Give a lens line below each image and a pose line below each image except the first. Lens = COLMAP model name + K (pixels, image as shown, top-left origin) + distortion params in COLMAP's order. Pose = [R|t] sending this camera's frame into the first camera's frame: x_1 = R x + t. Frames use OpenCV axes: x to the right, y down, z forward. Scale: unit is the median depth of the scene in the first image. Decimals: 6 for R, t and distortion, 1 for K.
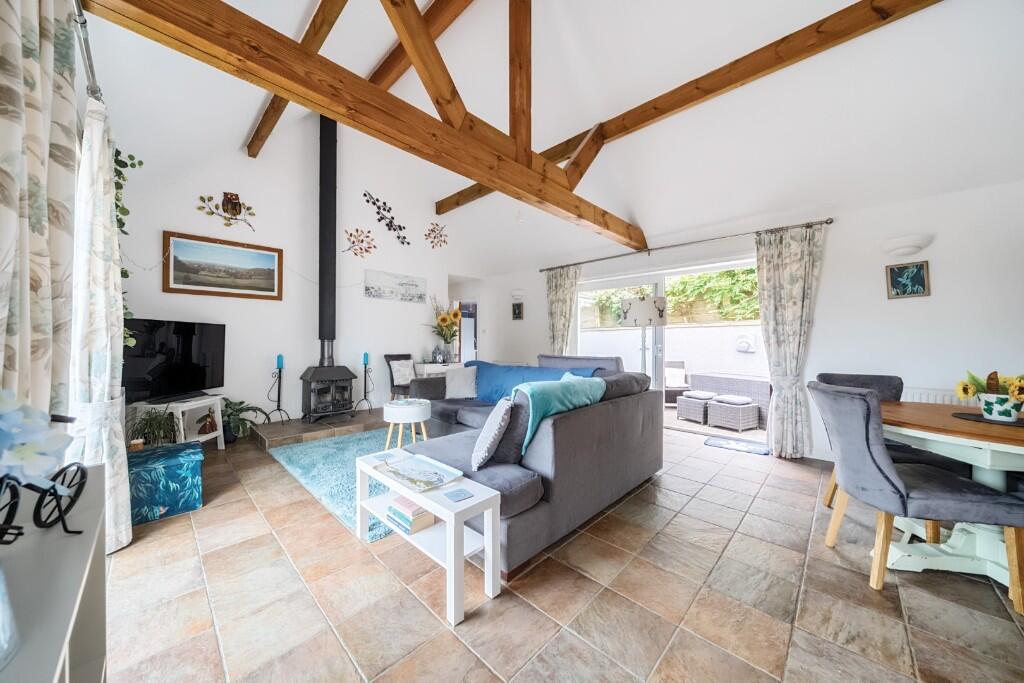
lens RADIAL K [[351.7, 0, 512.0], [0, 351.7, 341.5], [0, 0, 1]] dist [-0.000979, -0.000073]
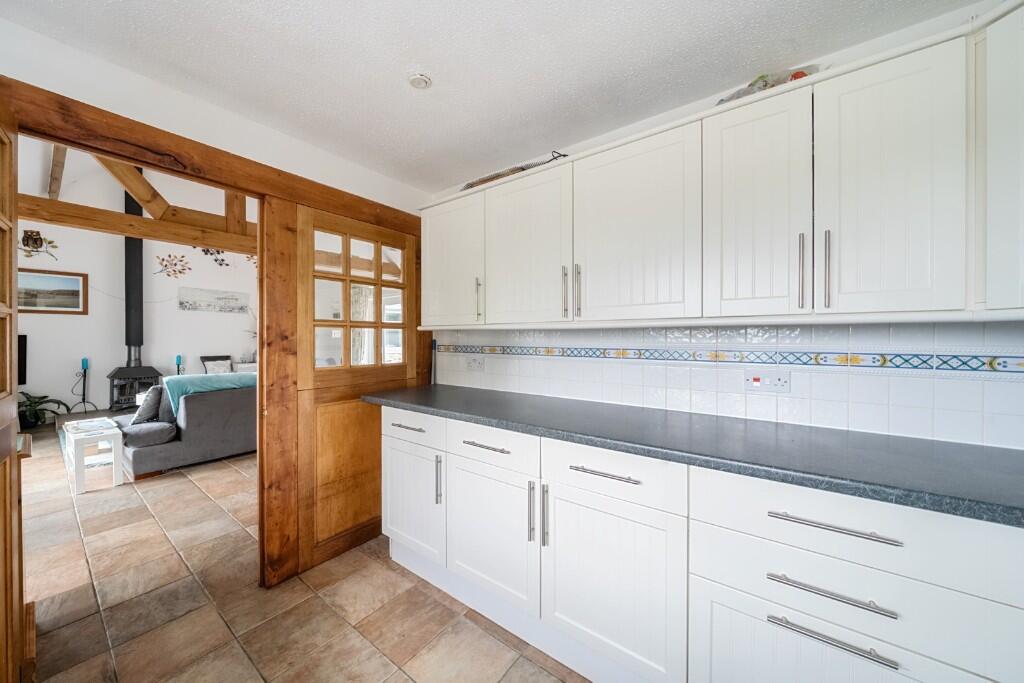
lens RADIAL K [[347.8, 0, 512.0], [0, 347.8, 341.5], [0, 0, 1]] dist [-0.000891, -0.000022]
pose [[0.990554, -0.004919, 0.137037, 0.655415], [0.003129, 0.999907, 0.013273, -0.032881], [-0.137089, -0.012719, 0.990477, -0.422263]]
